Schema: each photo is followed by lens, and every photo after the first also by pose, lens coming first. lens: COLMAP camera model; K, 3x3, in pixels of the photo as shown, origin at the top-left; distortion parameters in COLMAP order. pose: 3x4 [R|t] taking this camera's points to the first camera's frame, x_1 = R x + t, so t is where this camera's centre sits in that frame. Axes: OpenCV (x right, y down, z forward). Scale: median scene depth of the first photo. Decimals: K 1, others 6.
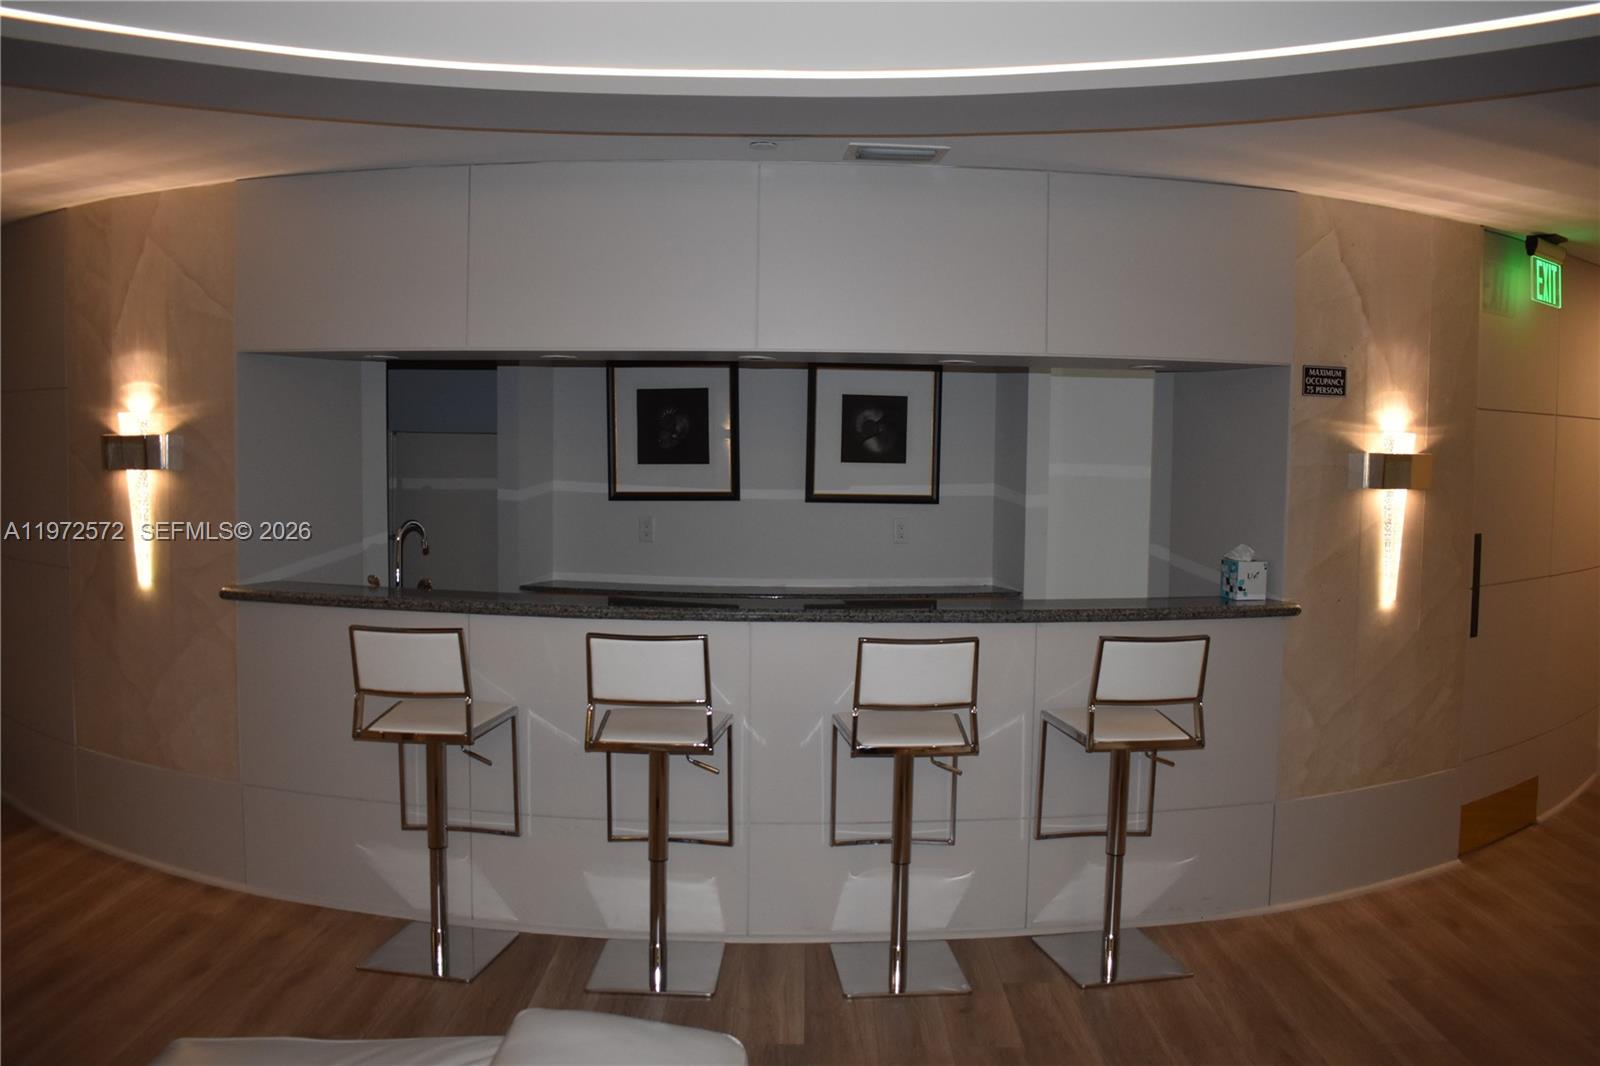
lens RADIAL K [[1292.8, 0, 800.0], [0, 1292.8, 533.0], [0, 0, 1]] dist [-0.055810, 0.002953]
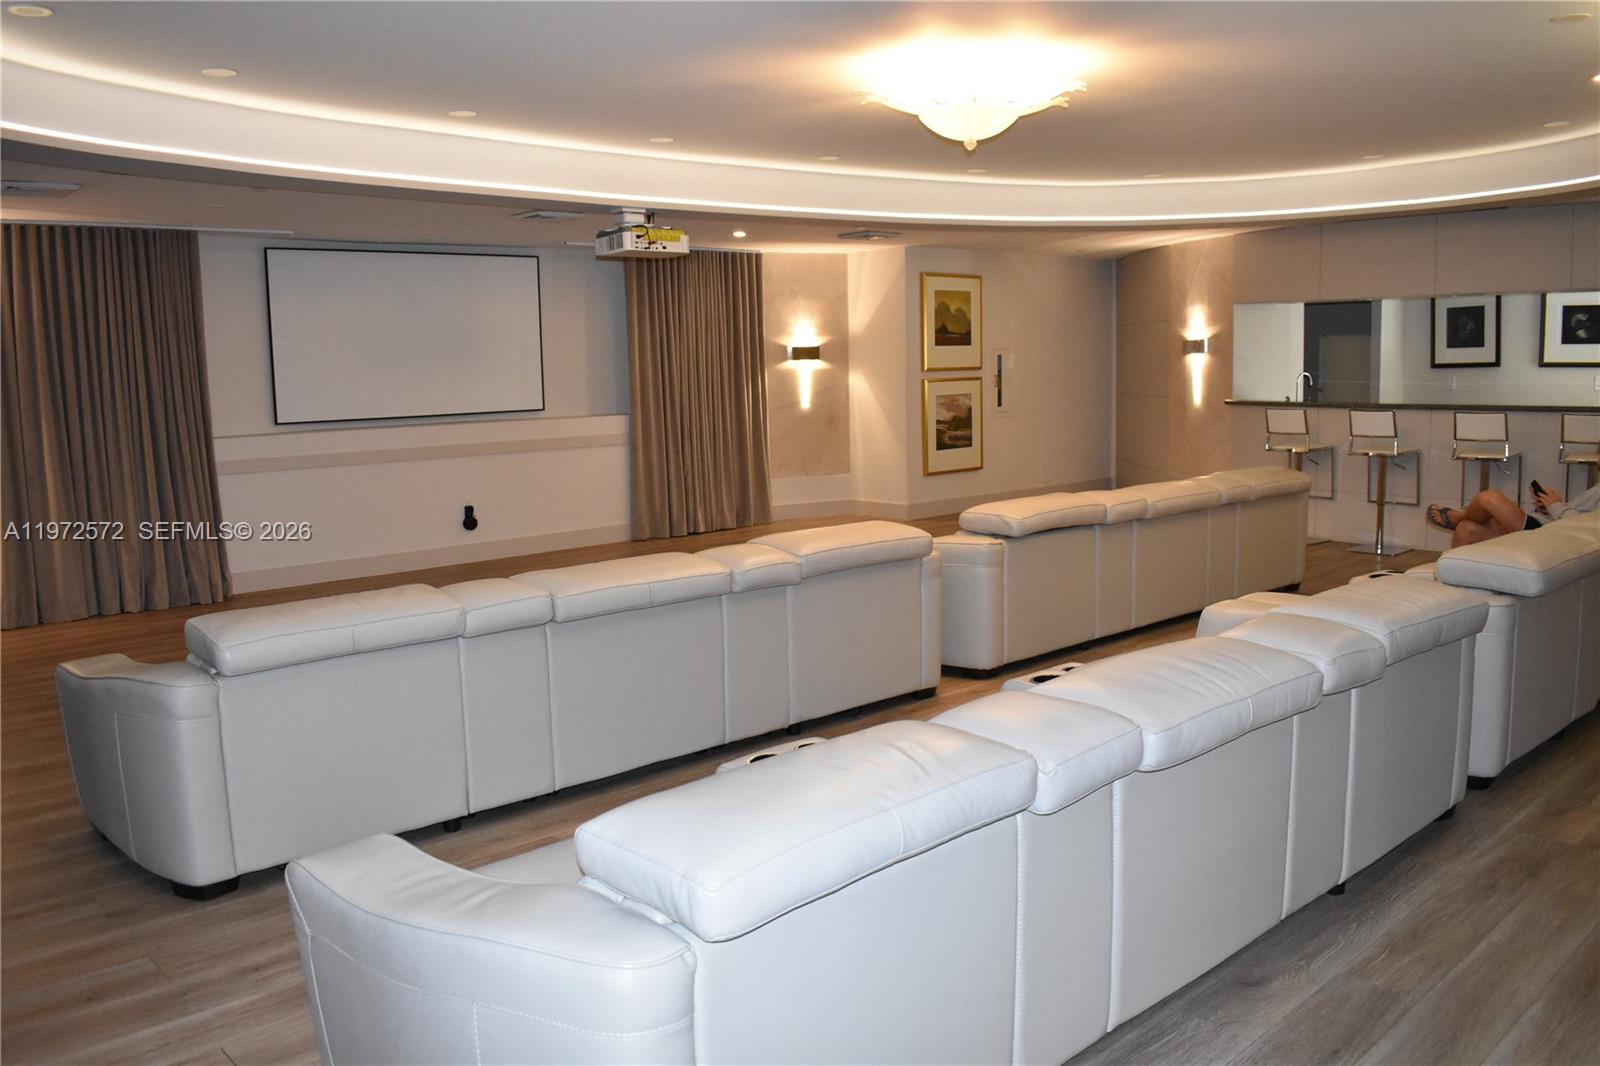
lens RADIAL K [[1292.8, 0, 800.0], [0, 1292.8, 533.0], [0, 0, 1]] dist [-0.055810, 0.002953]
pose [[0.713800, 0.067962, -0.697044, 0.517056], [-0.012537, 0.996361, 0.084307, 0.071028], [0.700237, -0.051440, 0.712055, -0.992196]]
